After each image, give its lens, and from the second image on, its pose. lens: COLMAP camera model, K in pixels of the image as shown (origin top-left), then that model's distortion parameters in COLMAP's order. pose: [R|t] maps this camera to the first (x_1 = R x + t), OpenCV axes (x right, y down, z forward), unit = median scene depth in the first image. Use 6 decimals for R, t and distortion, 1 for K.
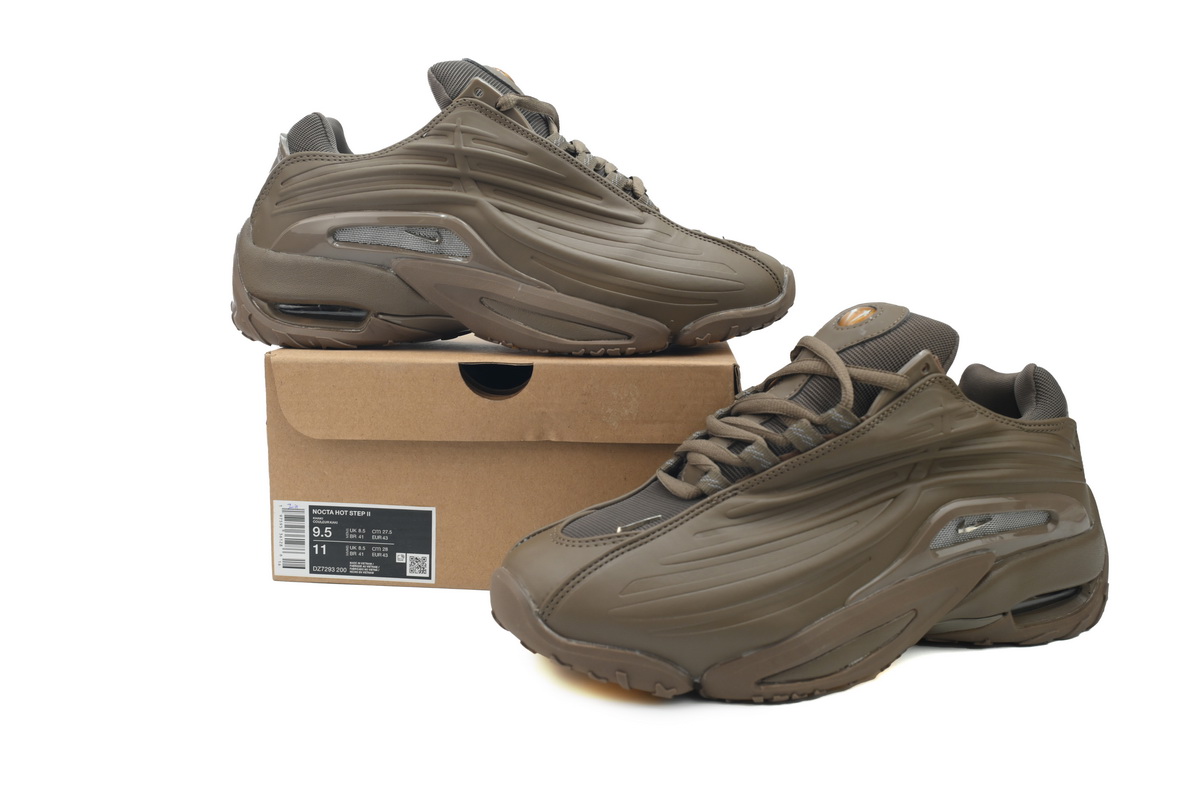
lens RADIAL K [[972.1, 0, 600.0], [0, 972.1, 400.0], [0, 0, 1]] dist [0.000446, -0.005664]
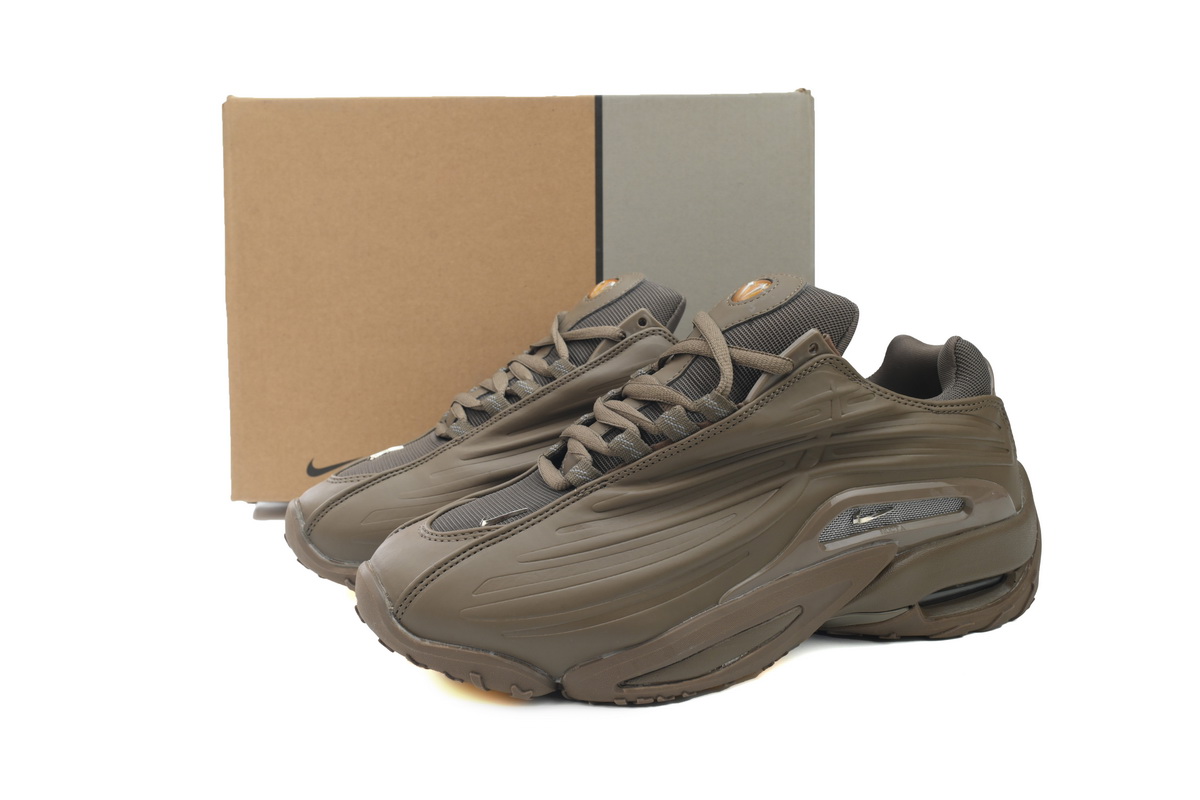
lens RADIAL K [[972.1, 0, 600.0], [0, 972.1, 400.0], [0, 0, 1]] dist [0.000446, -0.005664]
pose [[0.997718, -0.008269, -0.067007, 0.196836], [0.012536, 0.997902, 0.063511, -0.045995], [0.066341, -0.064206, 0.995729, 0.063790]]
